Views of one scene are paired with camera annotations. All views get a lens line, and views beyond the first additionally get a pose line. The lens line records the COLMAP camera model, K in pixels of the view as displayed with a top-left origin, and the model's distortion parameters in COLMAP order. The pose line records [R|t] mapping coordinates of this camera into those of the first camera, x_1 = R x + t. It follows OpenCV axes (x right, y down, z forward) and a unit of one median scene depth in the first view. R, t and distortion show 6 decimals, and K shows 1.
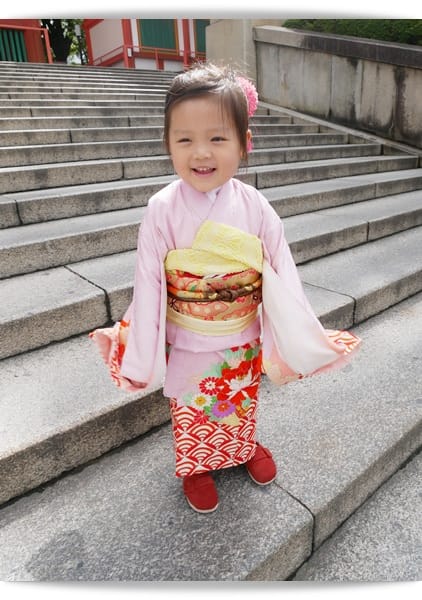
lens RADIAL K [[420.6, 0, 237.2], [0, 420.6, 288.4], [0, 0, 1]] dist [-0.076887, 0.024934]
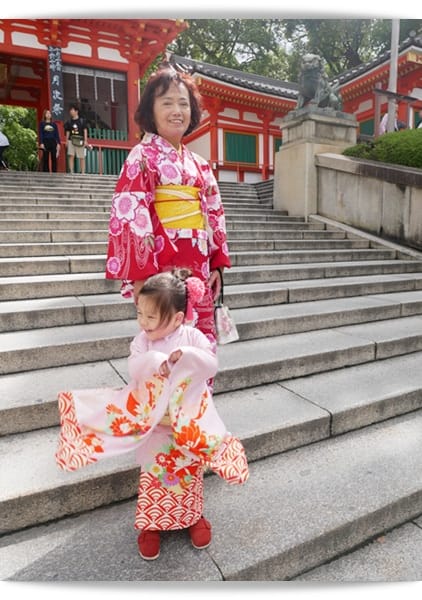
lens RADIAL K [[420.6, 0, 237.2], [0, 420.6, 288.4], [0, 0, 1]] dist [-0.076887, 0.024934]
pose [[0.980461, 0.066765, -0.185038, 0.144860], [-0.104282, 0.974000, -0.201119, -0.037036], [0.166799, 0.216486, 0.961931, -0.167785]]
